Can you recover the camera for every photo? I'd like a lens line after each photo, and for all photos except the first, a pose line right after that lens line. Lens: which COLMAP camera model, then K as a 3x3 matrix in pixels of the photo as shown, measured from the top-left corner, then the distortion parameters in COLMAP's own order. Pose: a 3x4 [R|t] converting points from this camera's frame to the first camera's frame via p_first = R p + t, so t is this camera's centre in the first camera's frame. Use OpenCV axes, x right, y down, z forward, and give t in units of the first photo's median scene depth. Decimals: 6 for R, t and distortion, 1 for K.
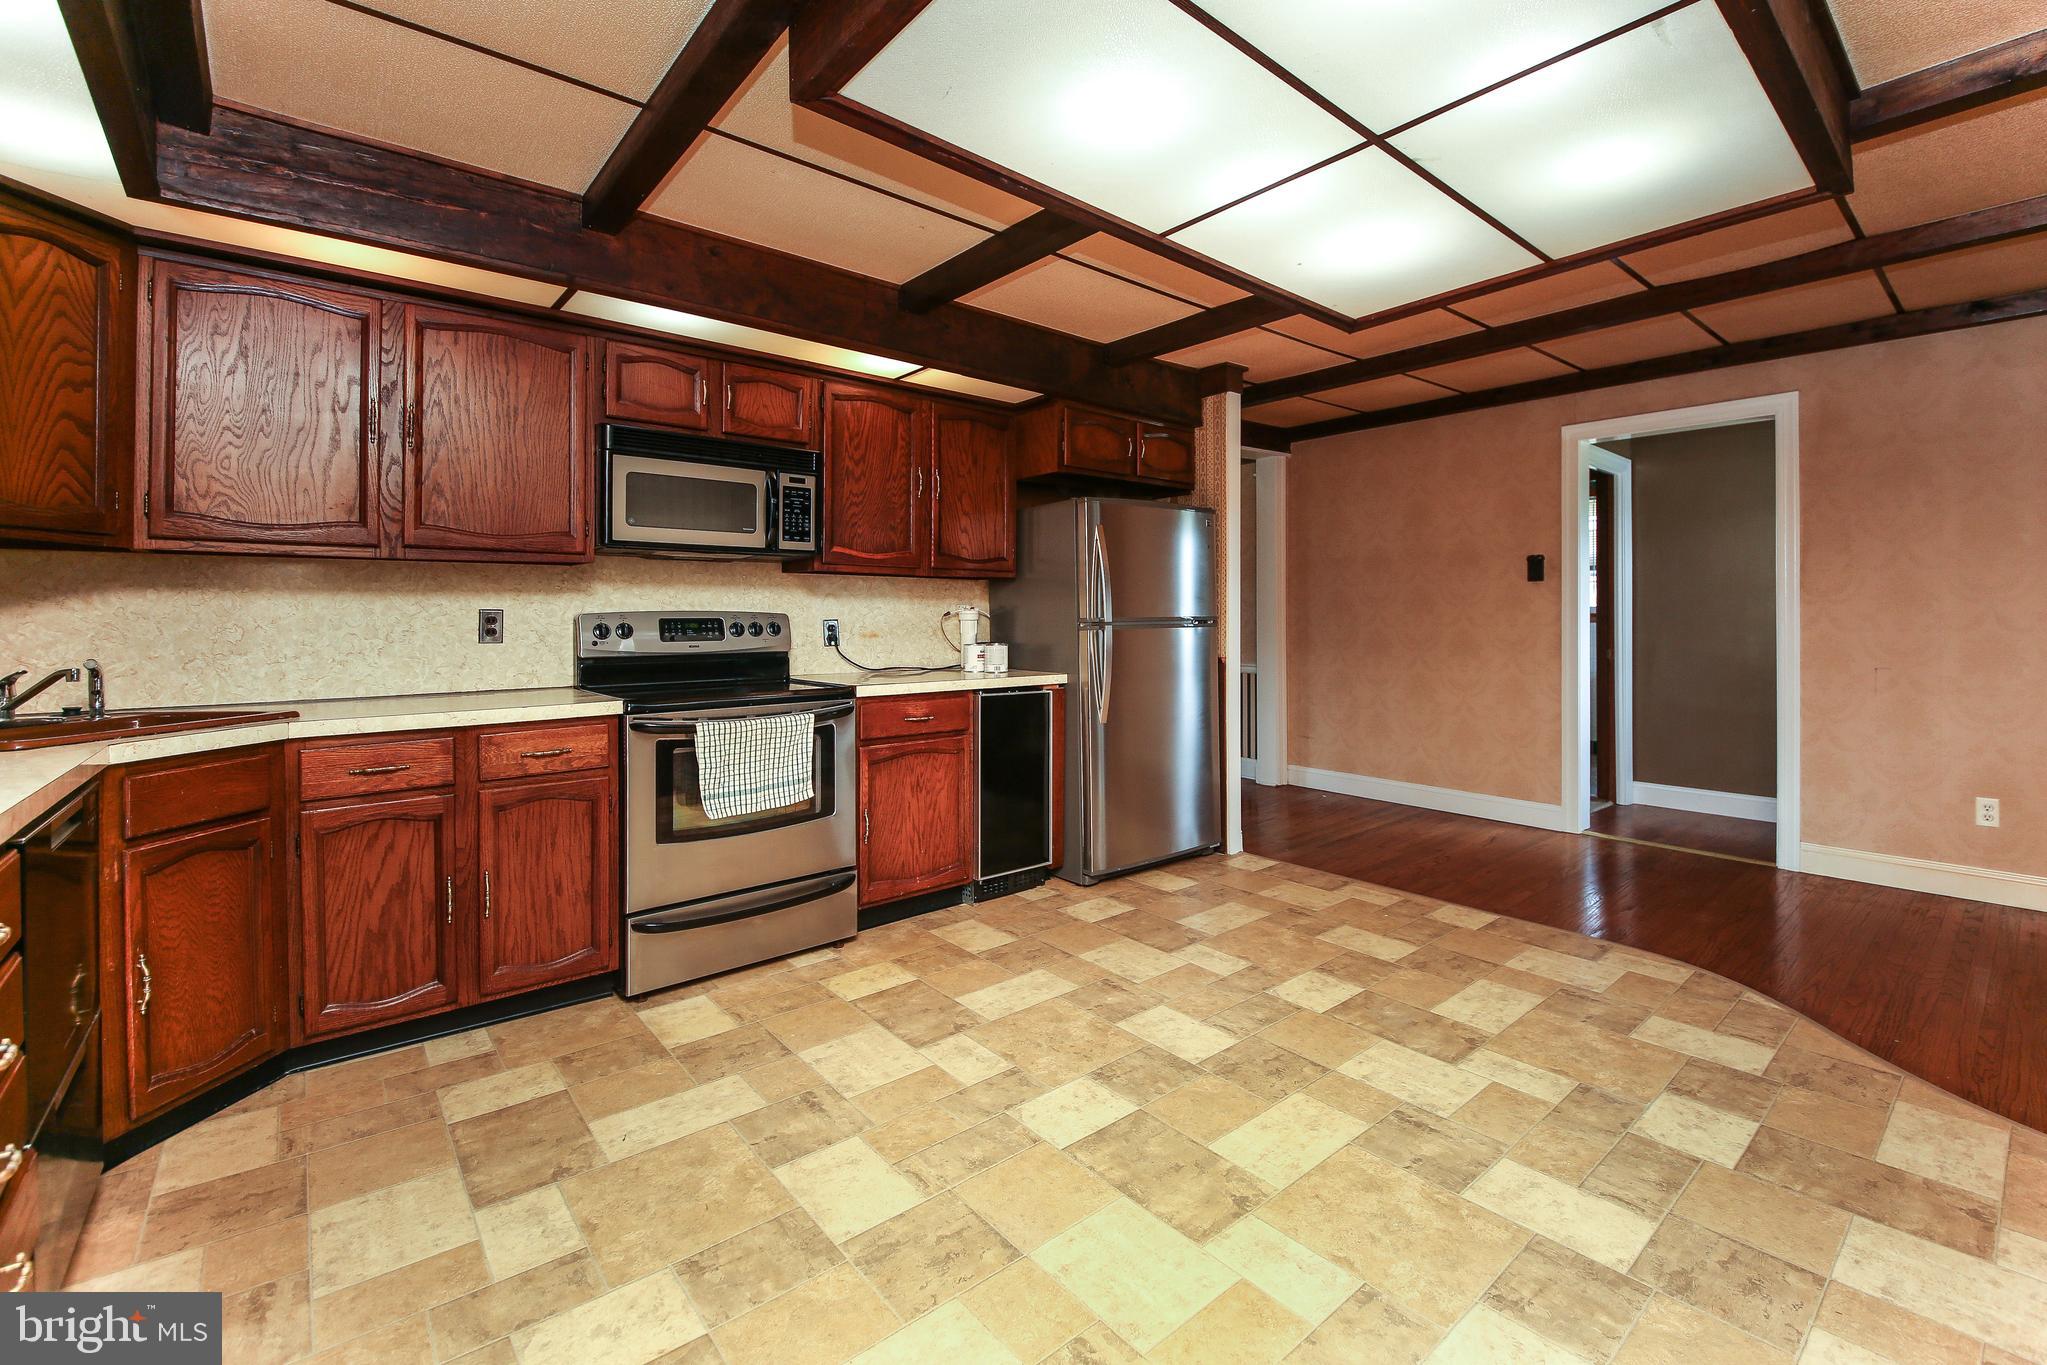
lens RADIAL K [[912.9, 0, 1030.8], [0, 912.9, 619.2], [0, 0, 1]] dist [-0.031650, -0.000621]
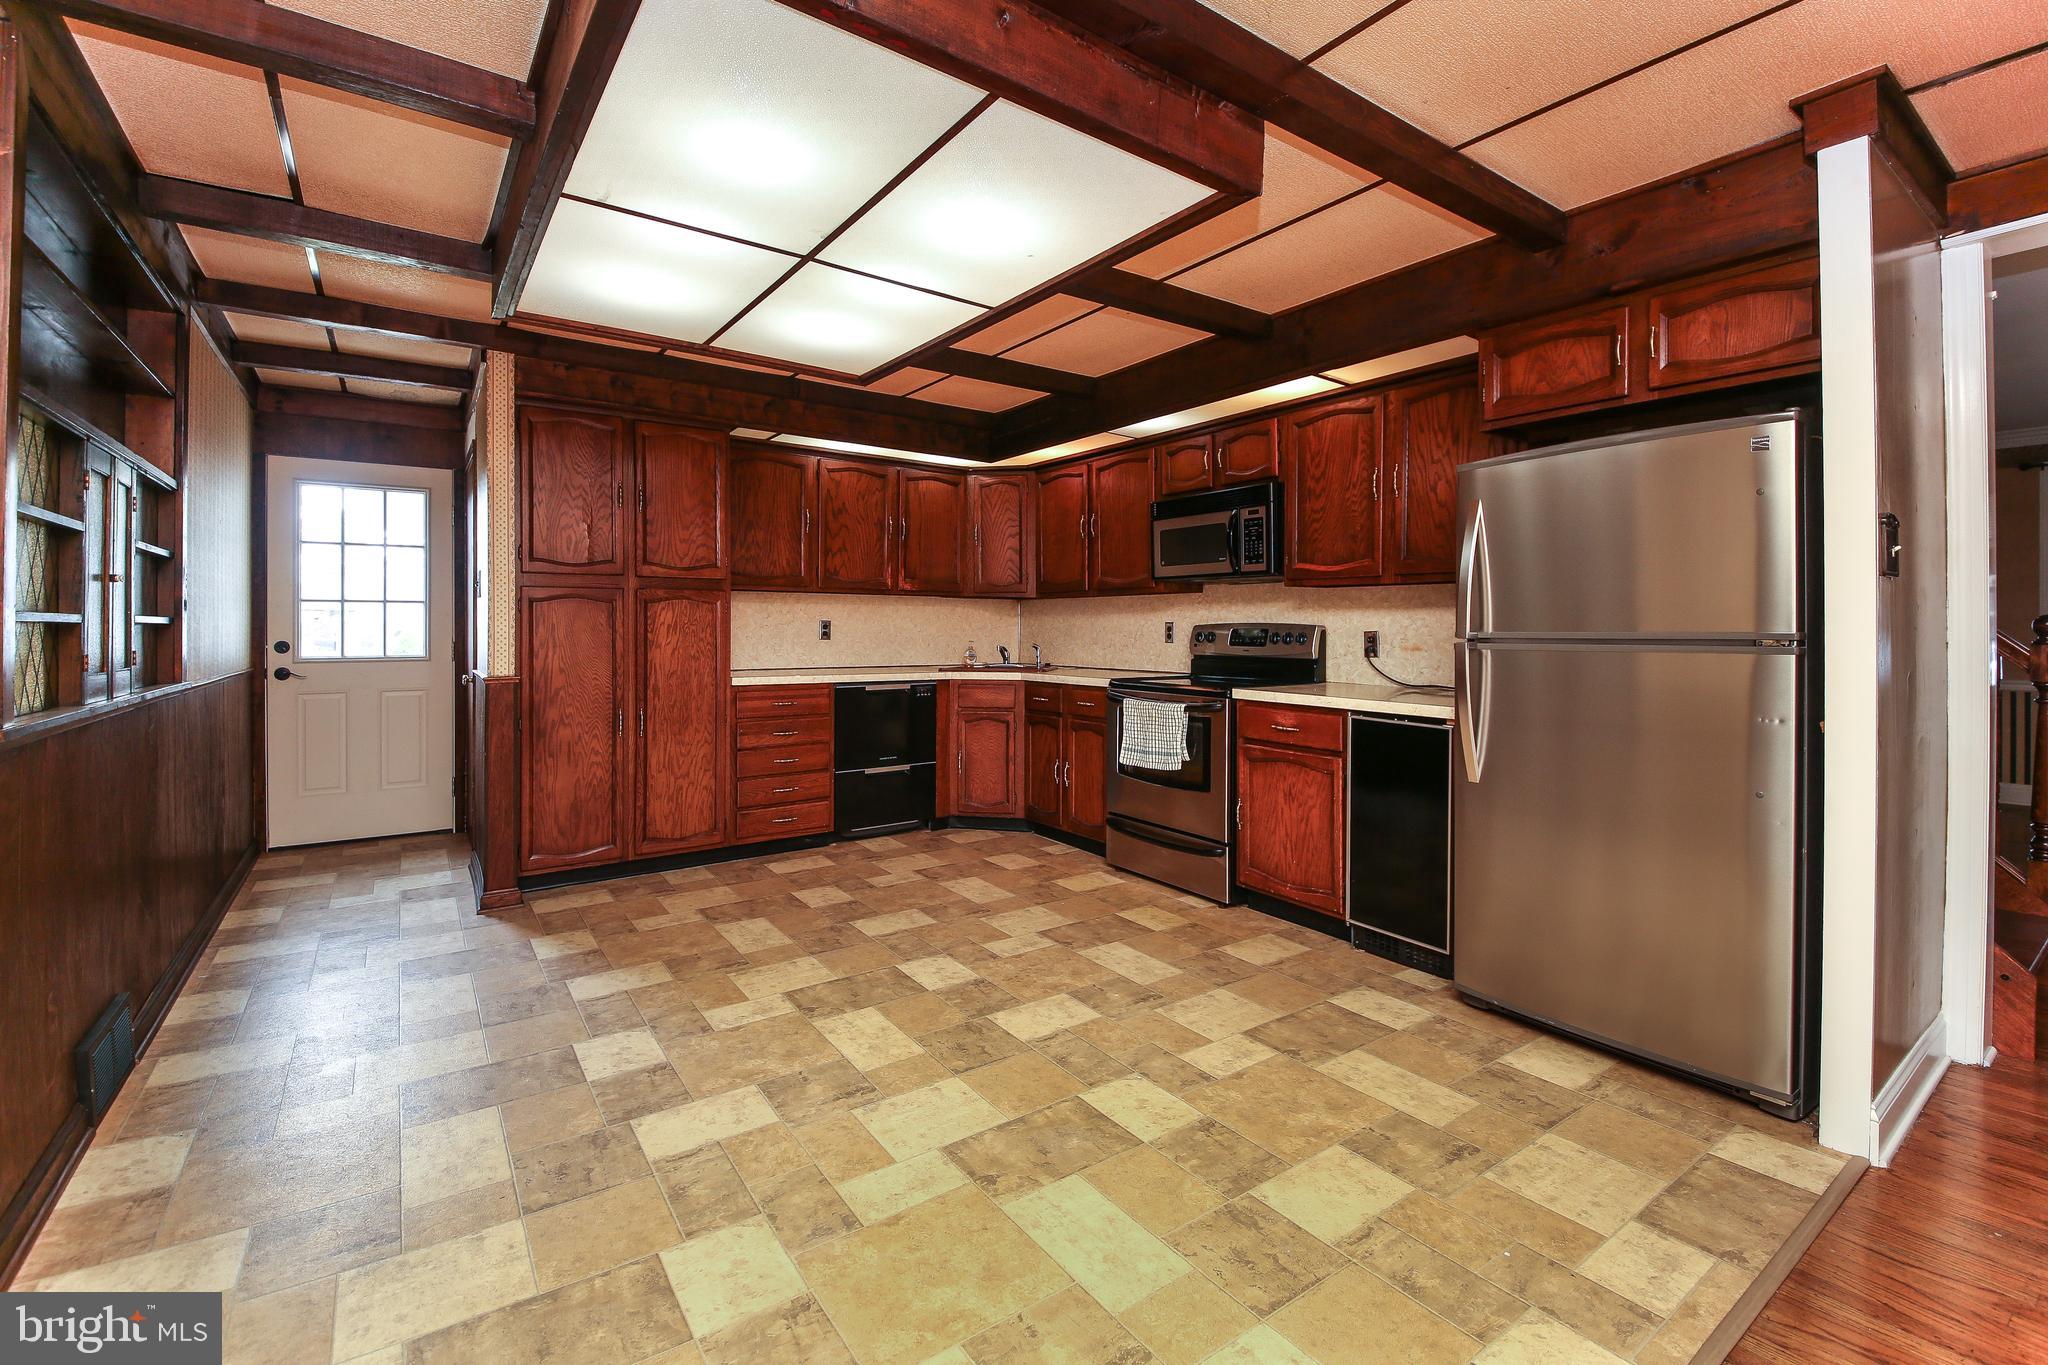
lens RADIAL K [[821.3, 0, 950.0], [0, 821.3, 626.5], [0, 0, 1]] dist [0.083042, -0.041978]
pose [[-0.115935, 0.006731, -0.993234, 0.842274], [0.001532, 0.999977, 0.006598, -0.012488], [0.993256, -0.000756, -0.115943, 0.725901]]
